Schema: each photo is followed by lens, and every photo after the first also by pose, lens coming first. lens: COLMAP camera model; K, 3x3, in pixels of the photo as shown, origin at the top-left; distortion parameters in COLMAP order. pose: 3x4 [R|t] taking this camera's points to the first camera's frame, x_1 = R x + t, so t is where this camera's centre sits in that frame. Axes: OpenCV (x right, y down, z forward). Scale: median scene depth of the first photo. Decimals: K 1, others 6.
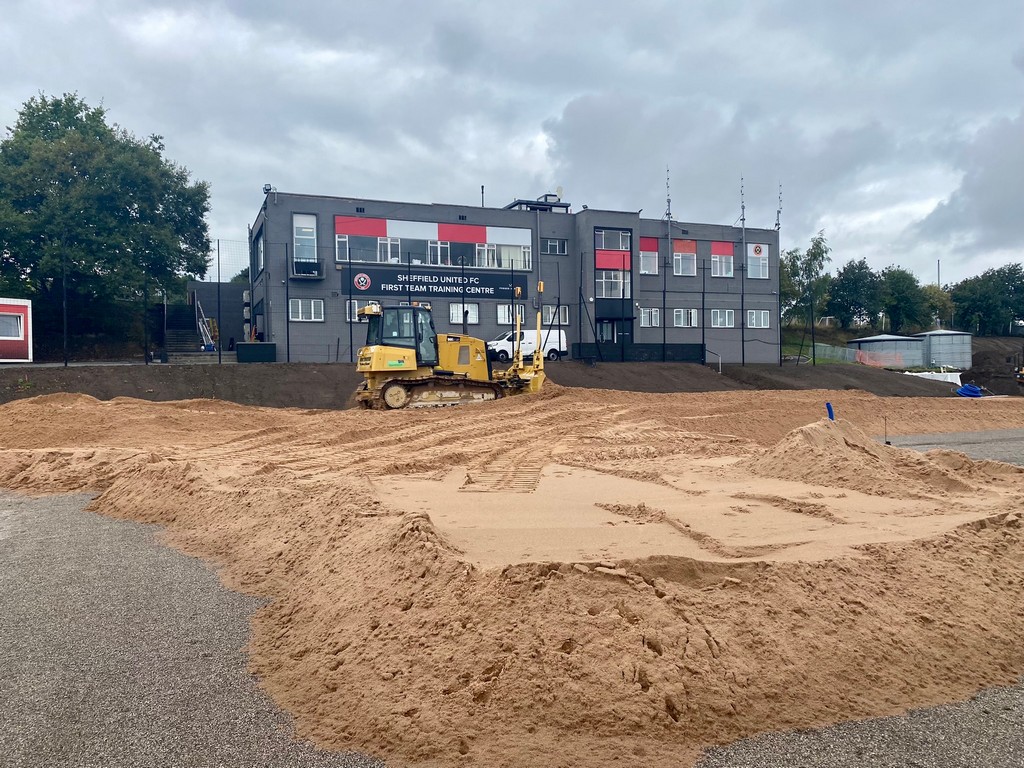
lens RADIAL K [[774.5, 0, 507.6], [0, 774.5, 380.0], [0, 0, 1]] dist [0.068085, -0.090484]
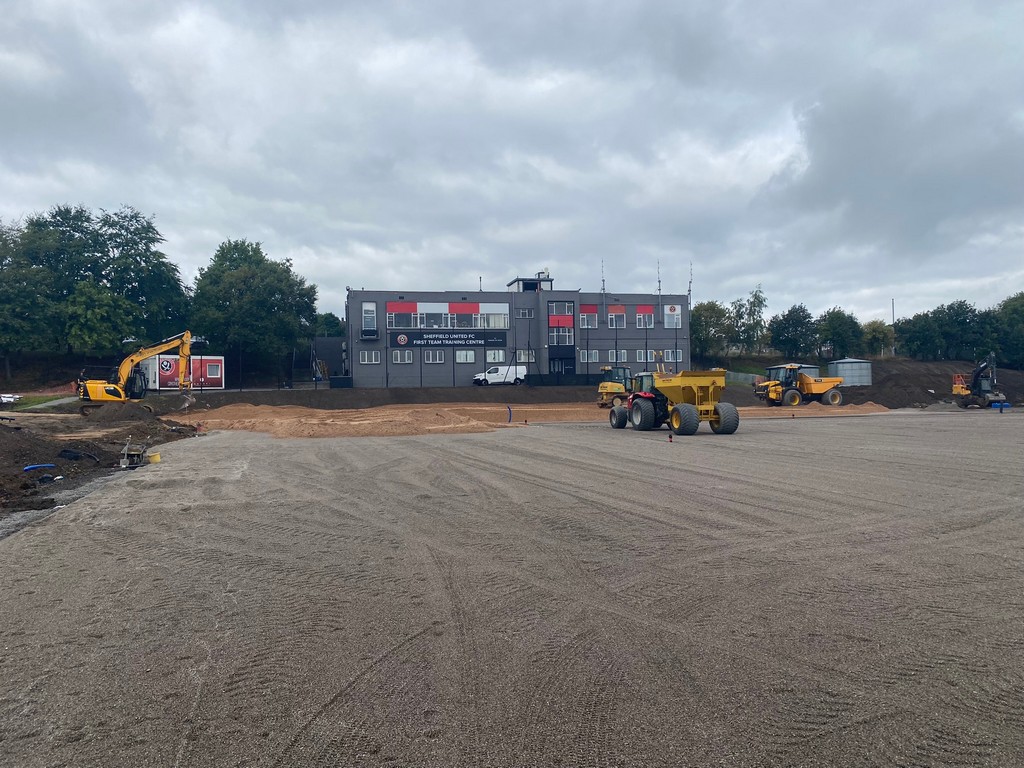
lens RADIAL K [[773.6, 0, 516.4], [0, 773.6, 382.0], [0, 0, 1]] dist [0.094323, -0.183652]
pose [[0.986043, -0.006105, -0.166378, 0.323135], [0.002861, 0.999801, -0.019733, 0.000080], [0.166466, 0.018982, 0.985865, -0.593457]]
